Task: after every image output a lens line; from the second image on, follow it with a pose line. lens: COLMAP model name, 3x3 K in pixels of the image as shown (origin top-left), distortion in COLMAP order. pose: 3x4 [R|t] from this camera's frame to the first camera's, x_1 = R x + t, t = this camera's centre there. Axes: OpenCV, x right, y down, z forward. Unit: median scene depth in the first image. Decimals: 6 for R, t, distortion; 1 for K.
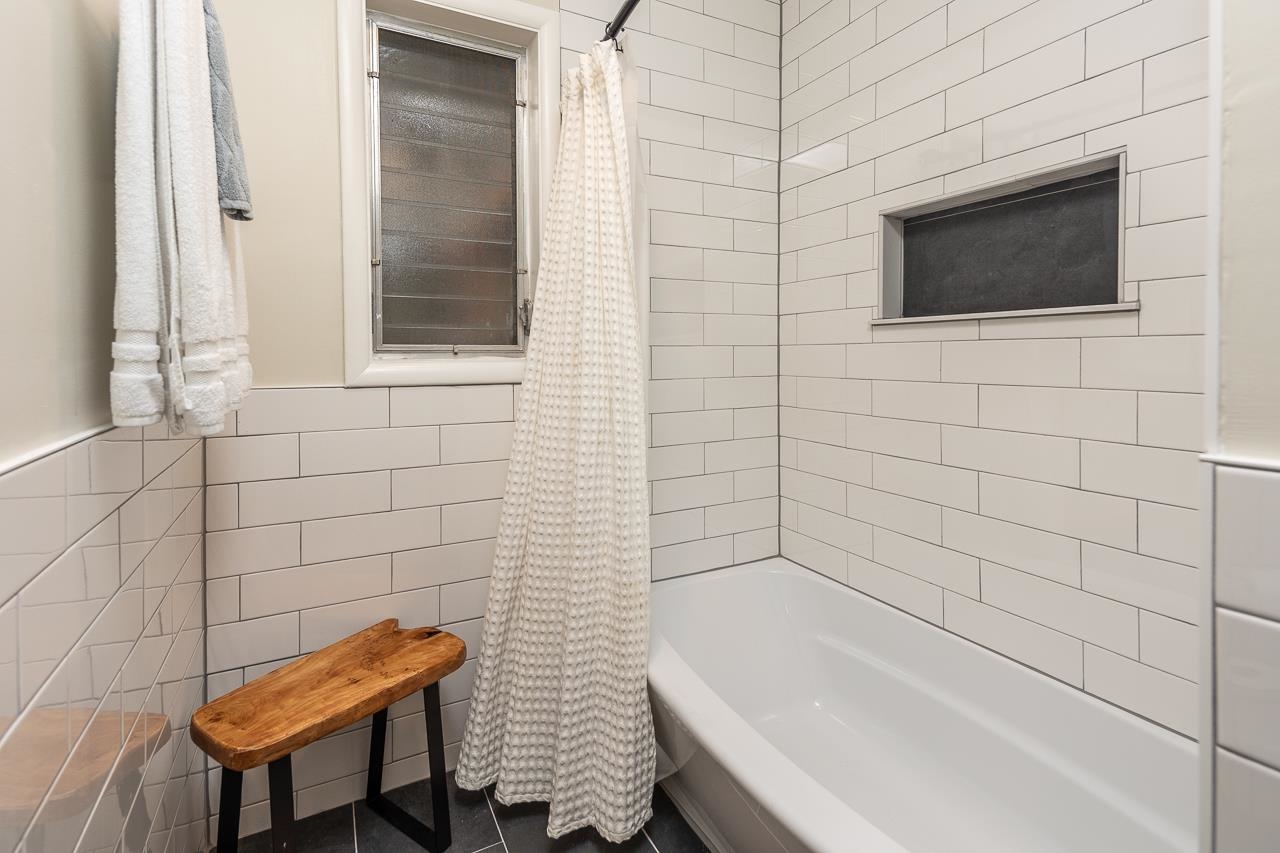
lens RADIAL K [[603.9, 0, 635.4], [0, 603.9, 357.4], [0, 0, 1]] dist [0.019470, -0.000254]
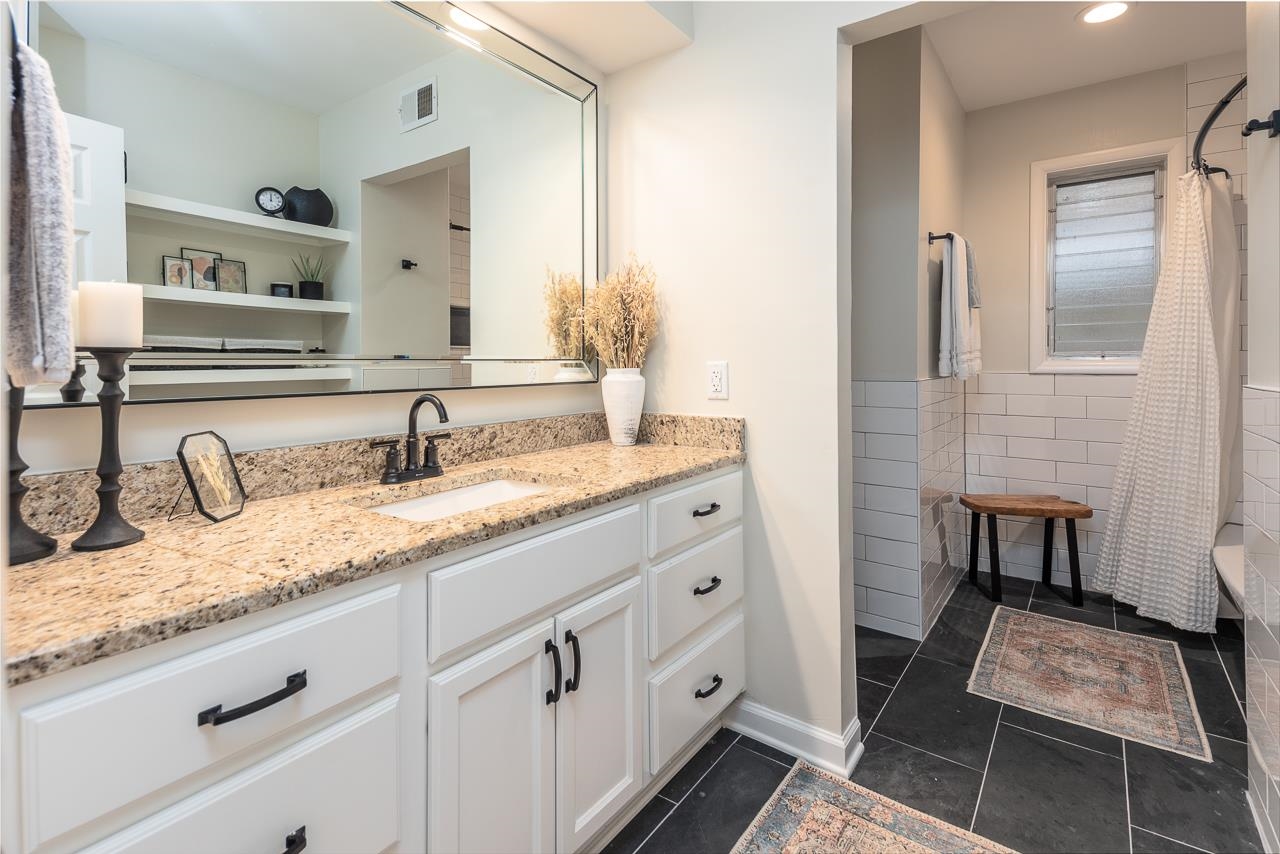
lens RADIAL K [[603.9, 0, 637.4], [0, 603.9, 359.9], [0, 0, 1]] dist [0.019470, -0.000254]
pose [[0.436686, 0.003086, -0.899608, 0.870991], [-0.004597, 0.999989, 0.001199, 0.009197], [0.899602, 0.003612, 0.436696, -1.190107]]
